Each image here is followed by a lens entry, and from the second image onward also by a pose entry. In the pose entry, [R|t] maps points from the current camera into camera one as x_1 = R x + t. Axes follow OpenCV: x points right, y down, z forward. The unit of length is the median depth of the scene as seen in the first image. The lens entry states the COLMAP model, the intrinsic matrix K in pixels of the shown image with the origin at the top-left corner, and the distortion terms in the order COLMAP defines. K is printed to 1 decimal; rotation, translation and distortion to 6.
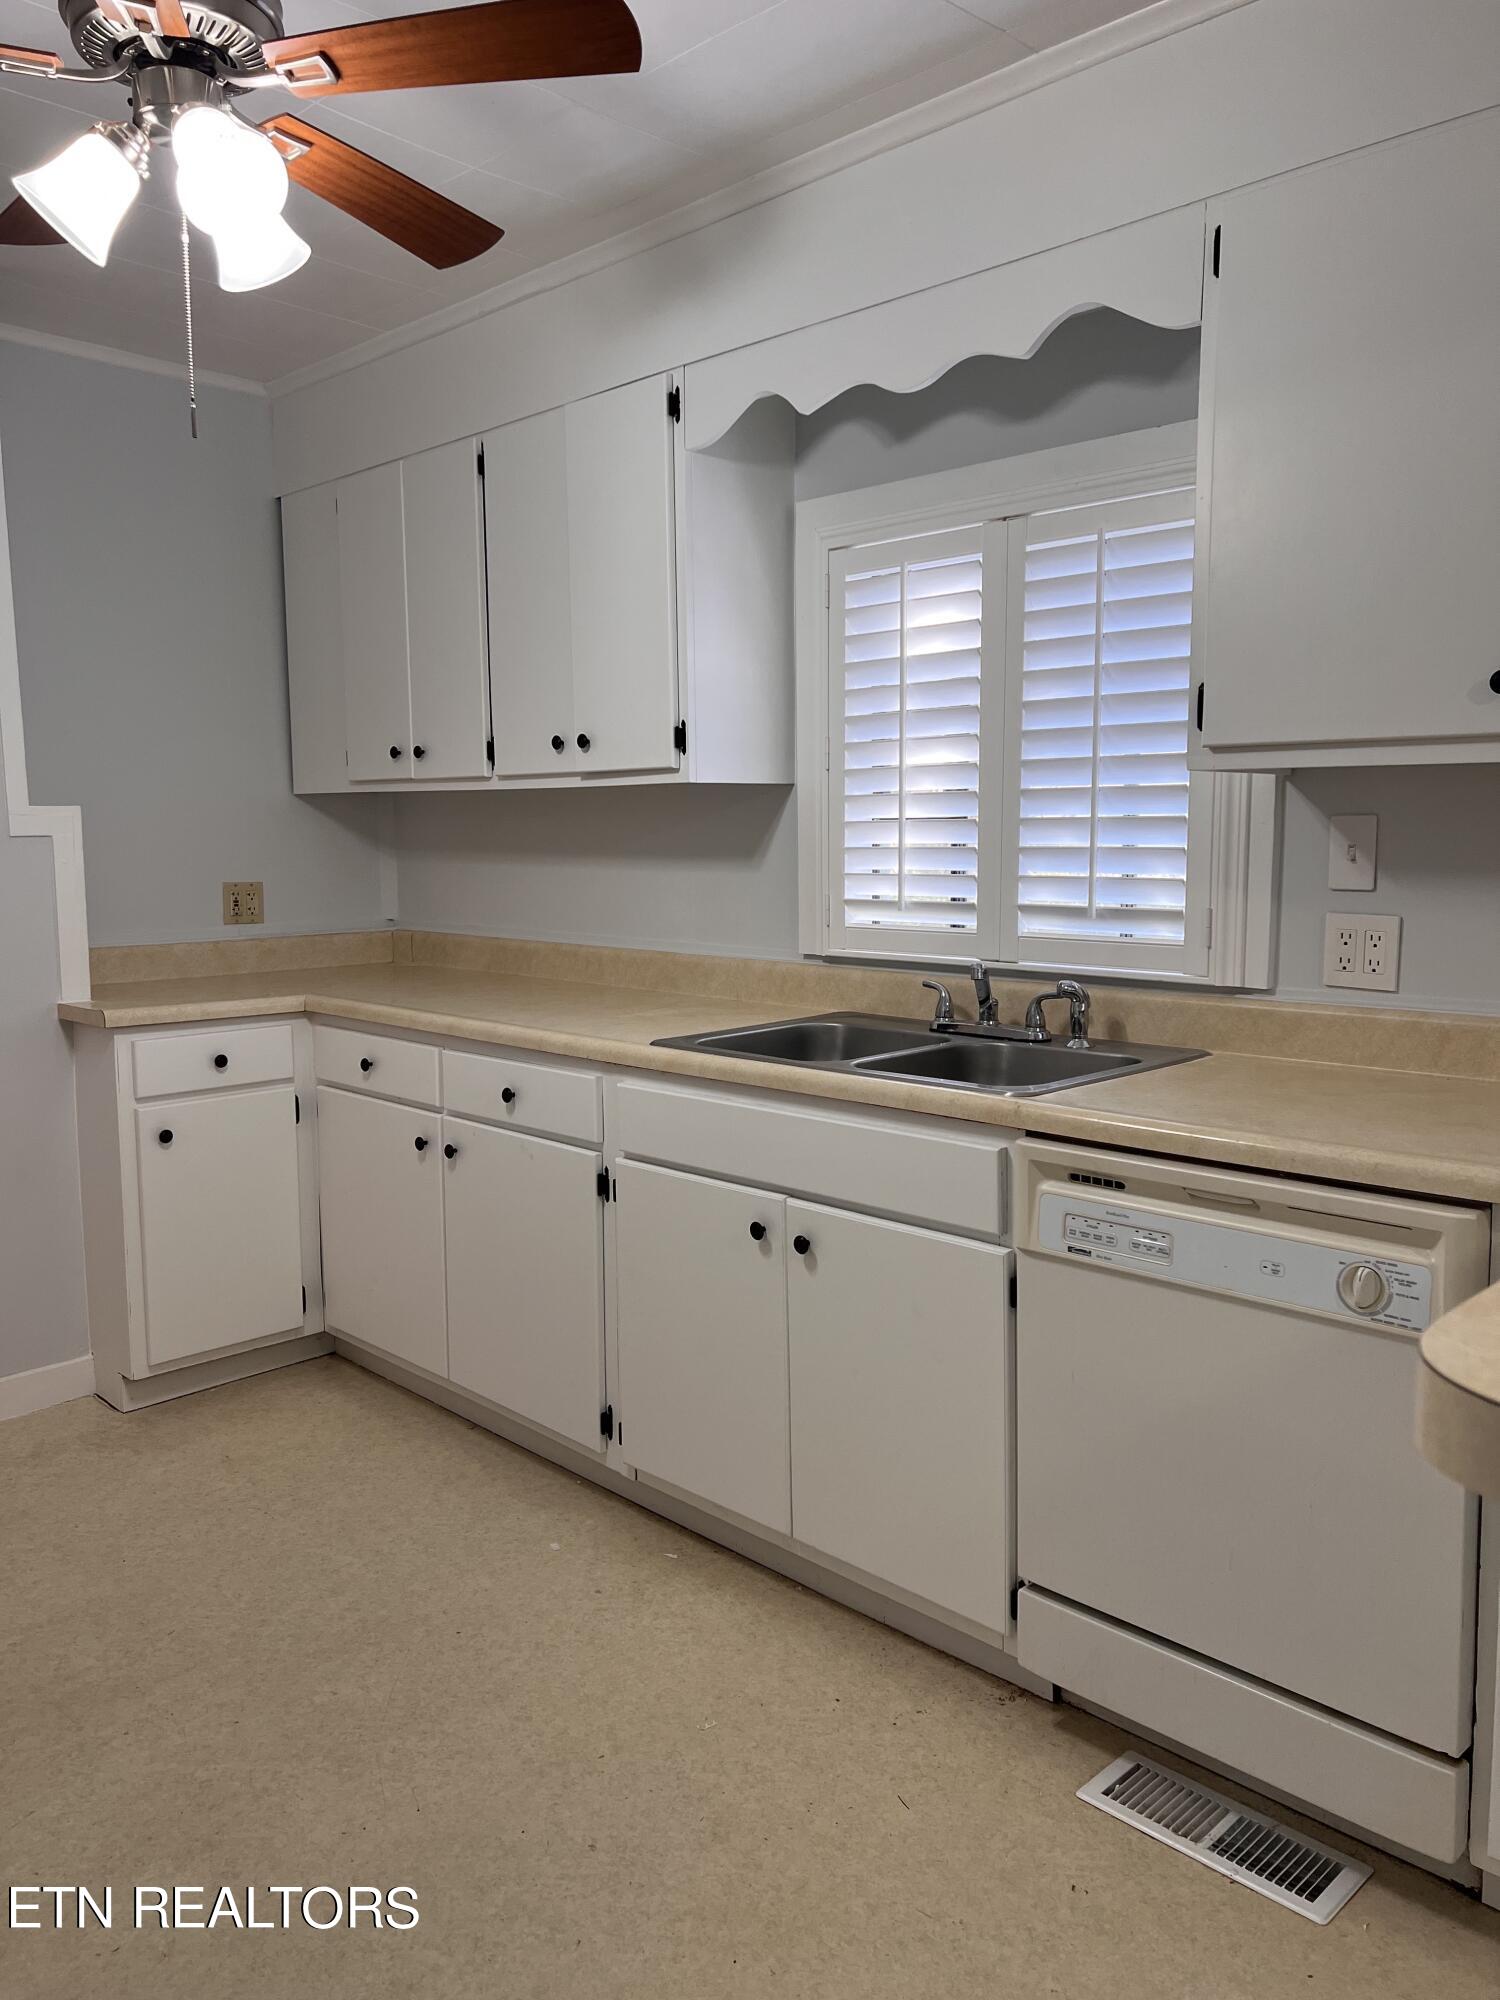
lens RADIAL K [[1478.0, 0, 736.3], [0, 1478.0, 995.3], [0, 0, 1]] dist [0.106672, -0.155221]
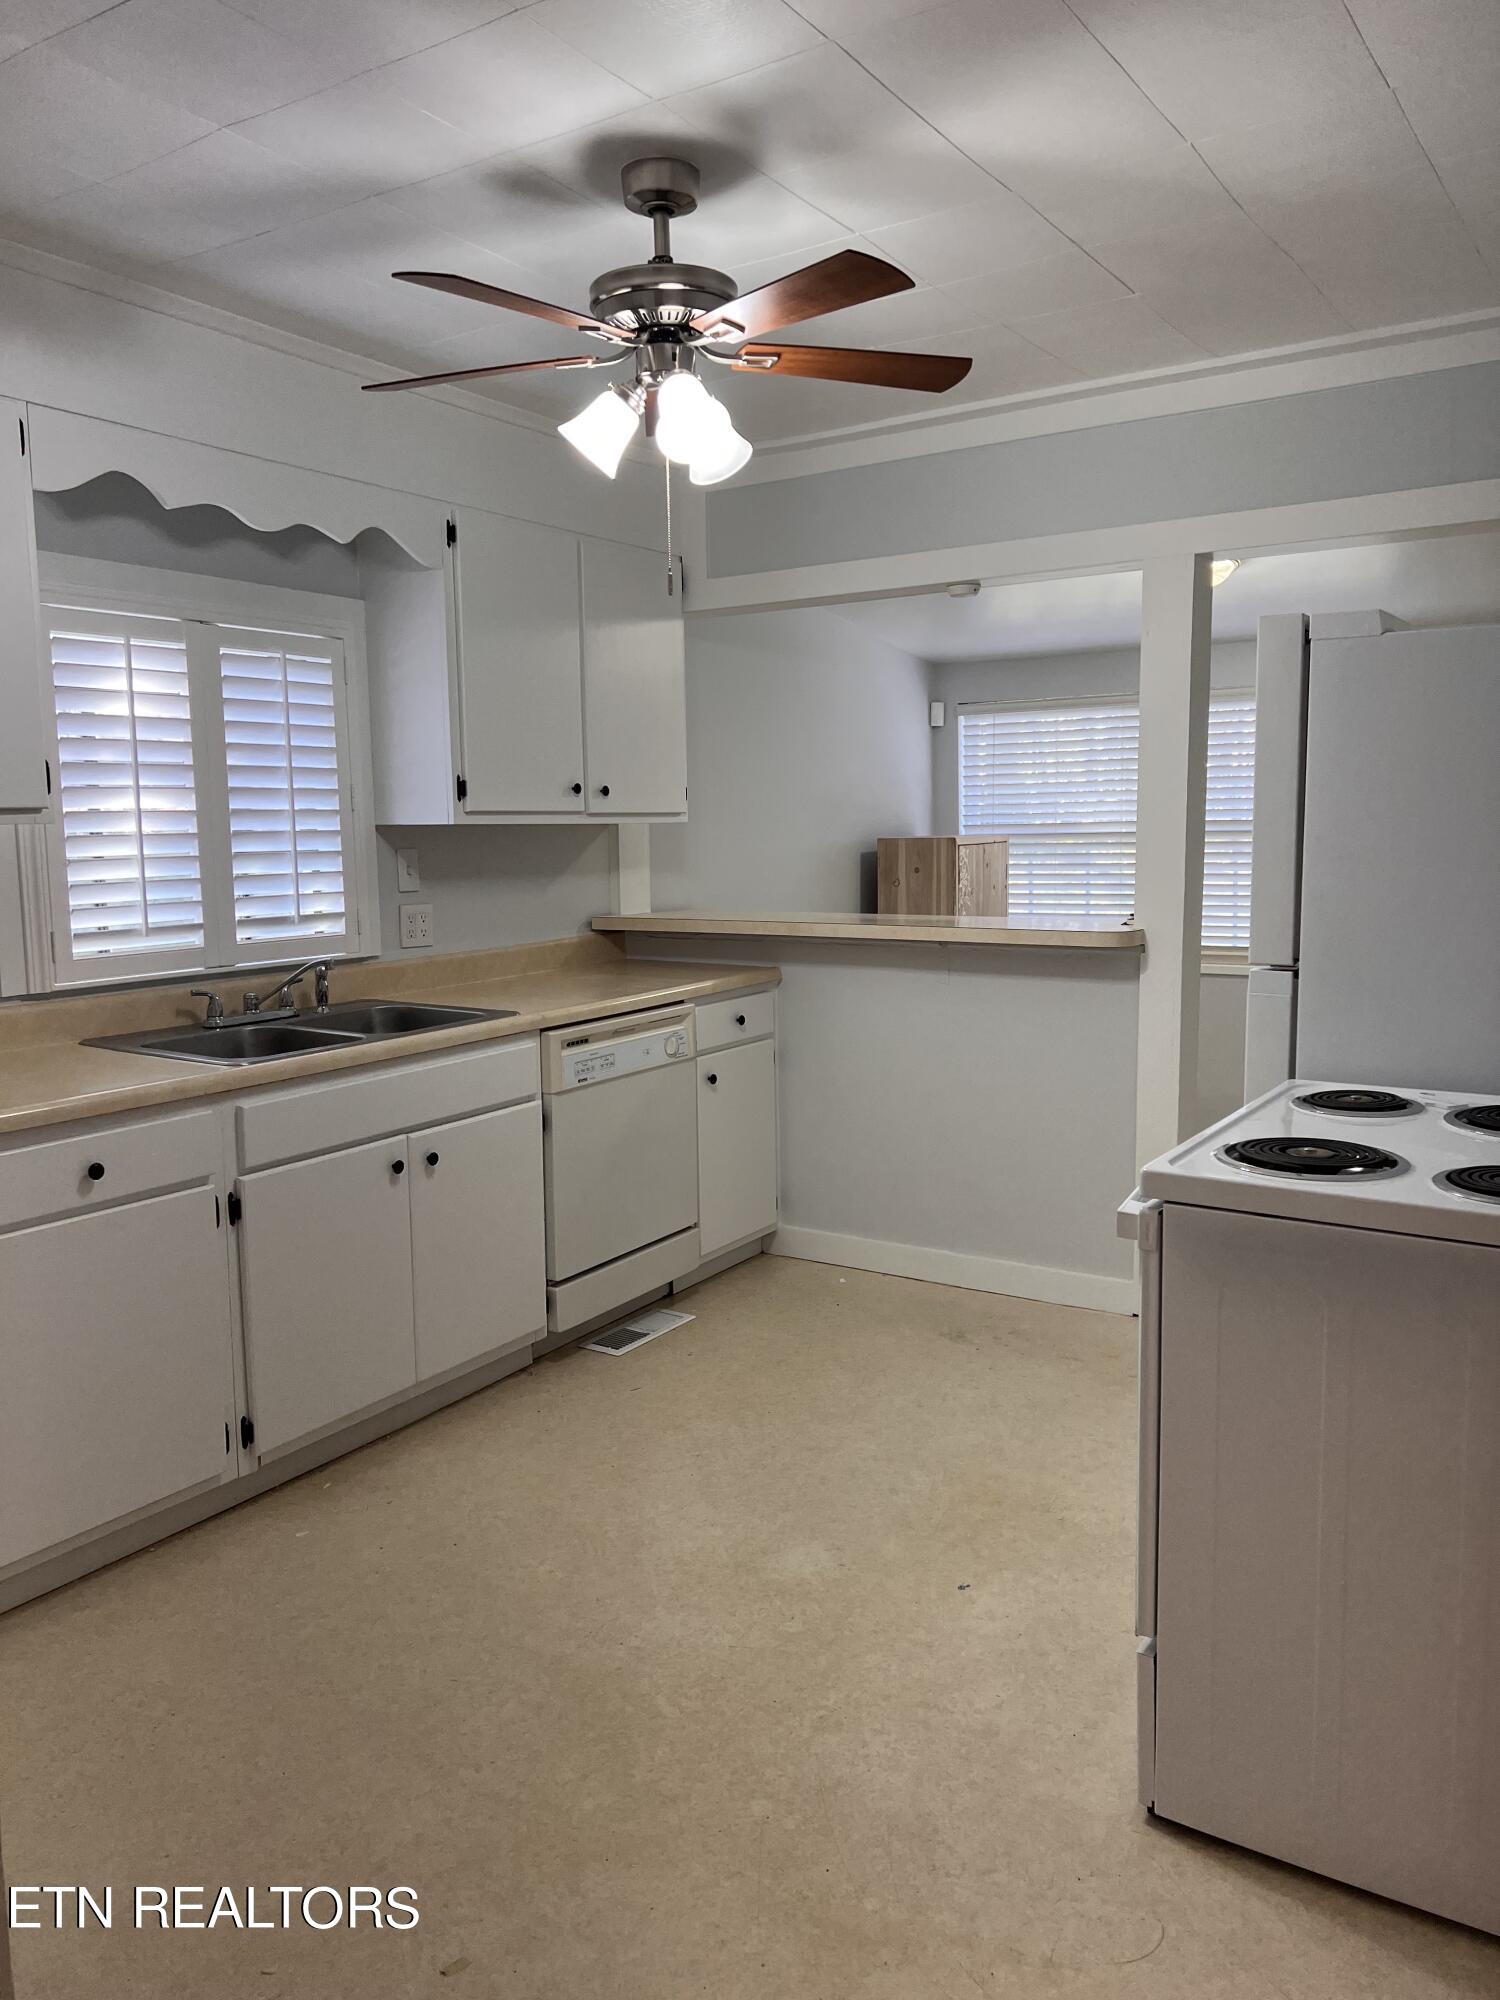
lens RADIAL K [[1502.8, 0, 765.8], [0, 1502.8, 962.0], [0, 0, 1]] dist [0.050487, -0.052003]
pose [[-0.210998, -0.089061, 0.973421, -1.288943], [0.122407, 0.985594, 0.116707, -0.131751], [-0.969792, 0.143778, -0.197057, 0.878959]]
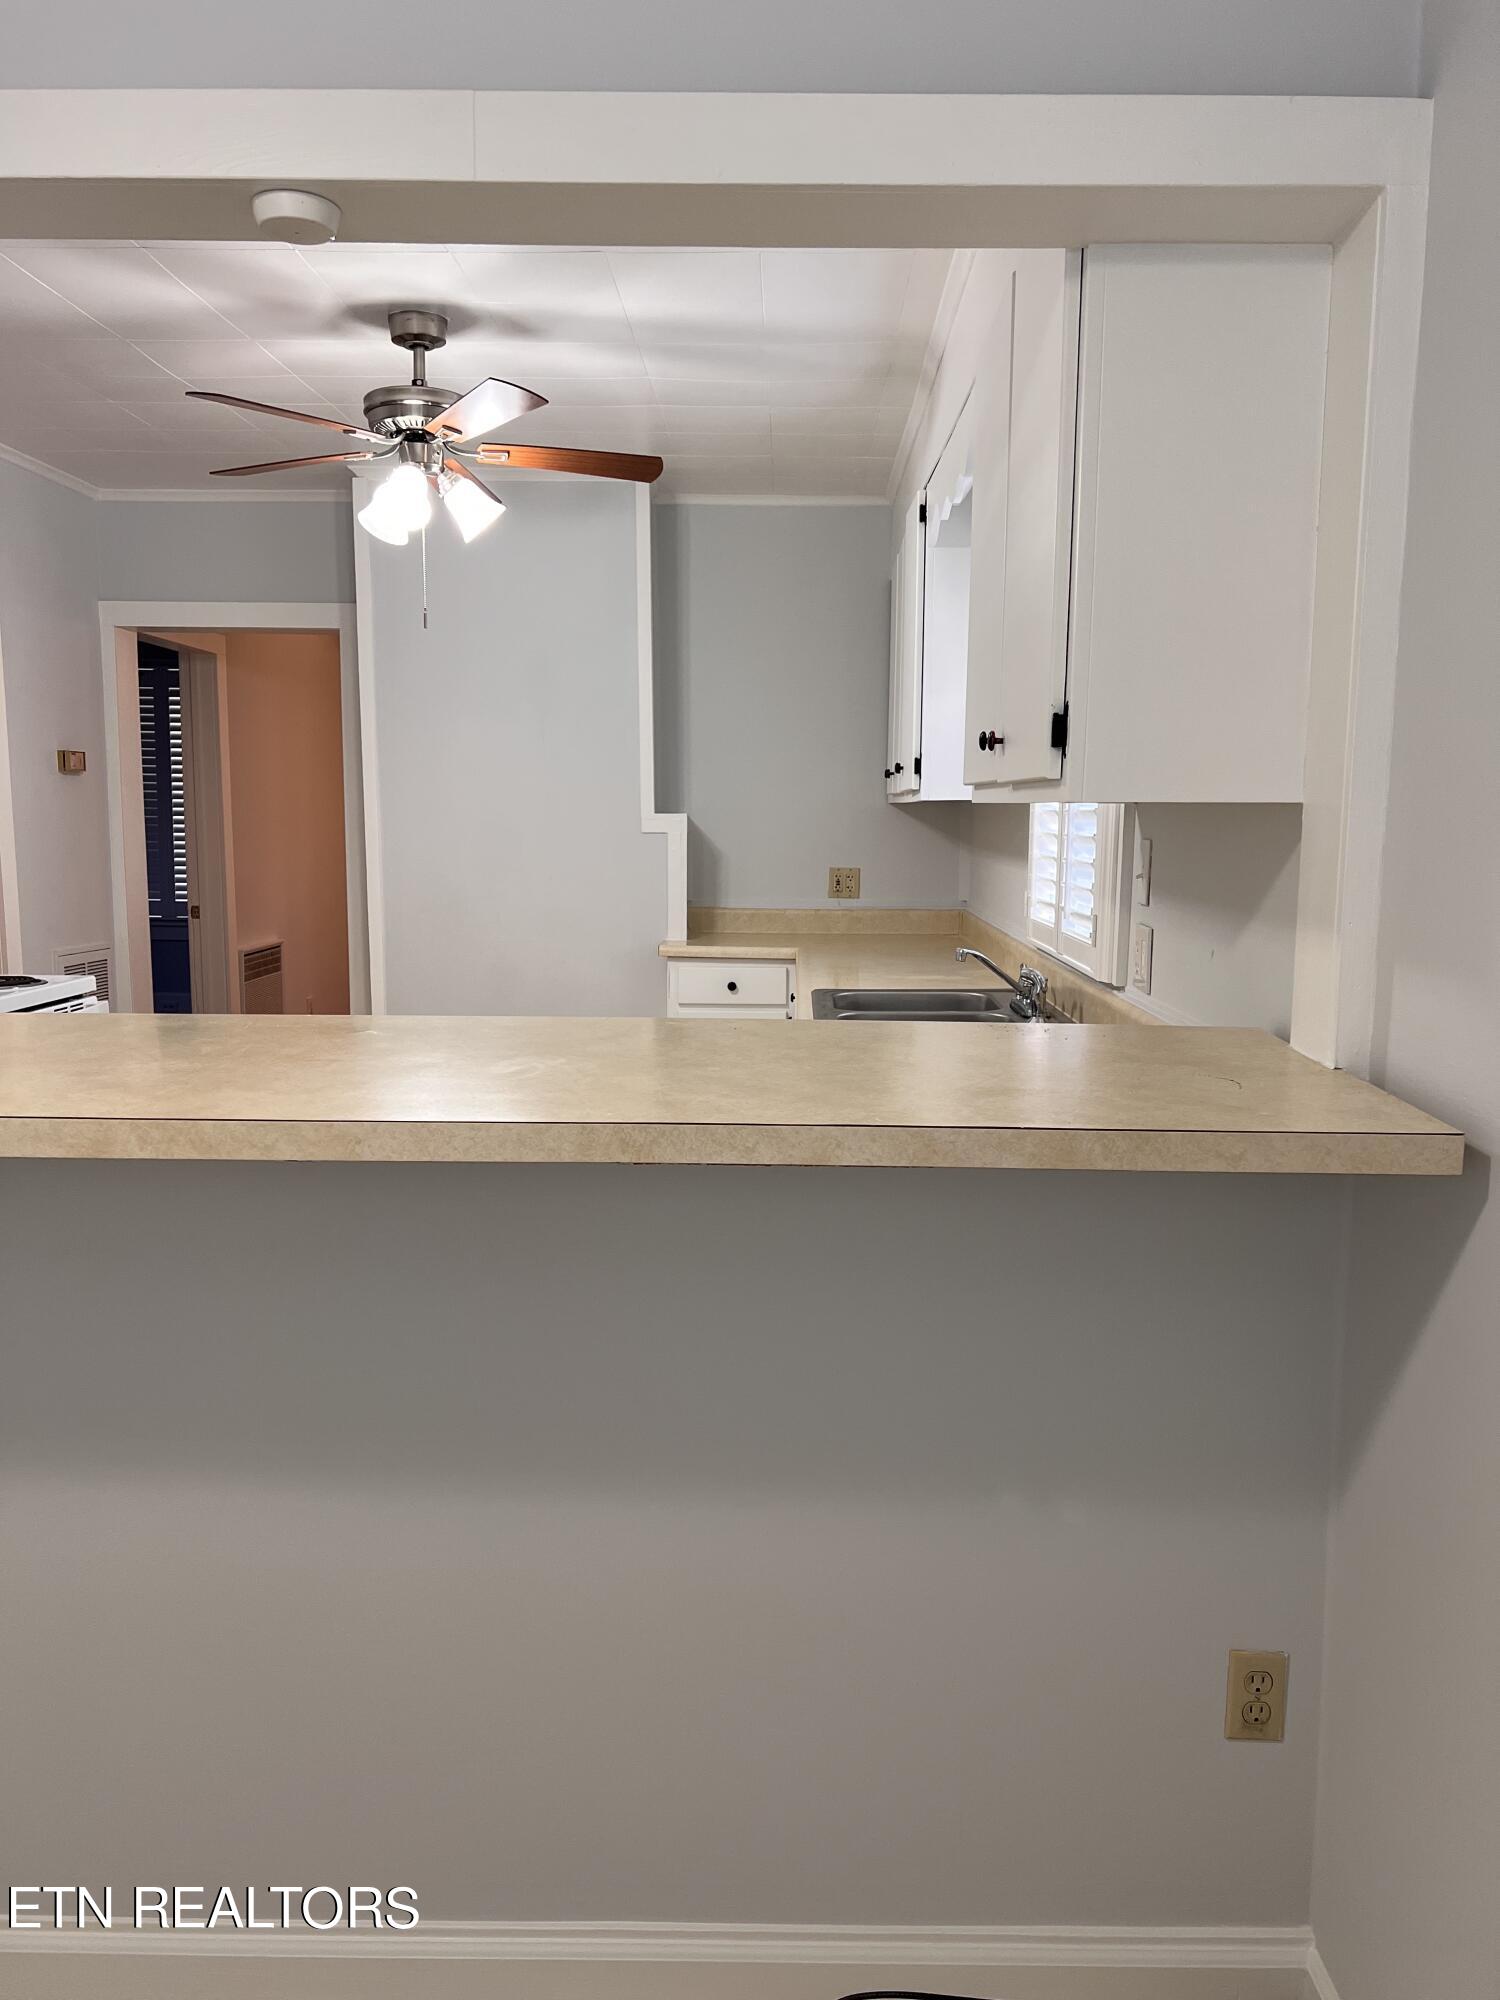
lens RADIAL K [[1483.3, 0, 750.0], [0, 1483.3, 1000.0], [0, 0, 1]] dist [-0.003967, 0.000769]
pose [[0.687088, 0.099846, -0.719681, 0.949366], [-0.091849, 0.994502, 0.050285, -0.023633], [0.720745, 0.031552, 0.692481, -0.007645]]
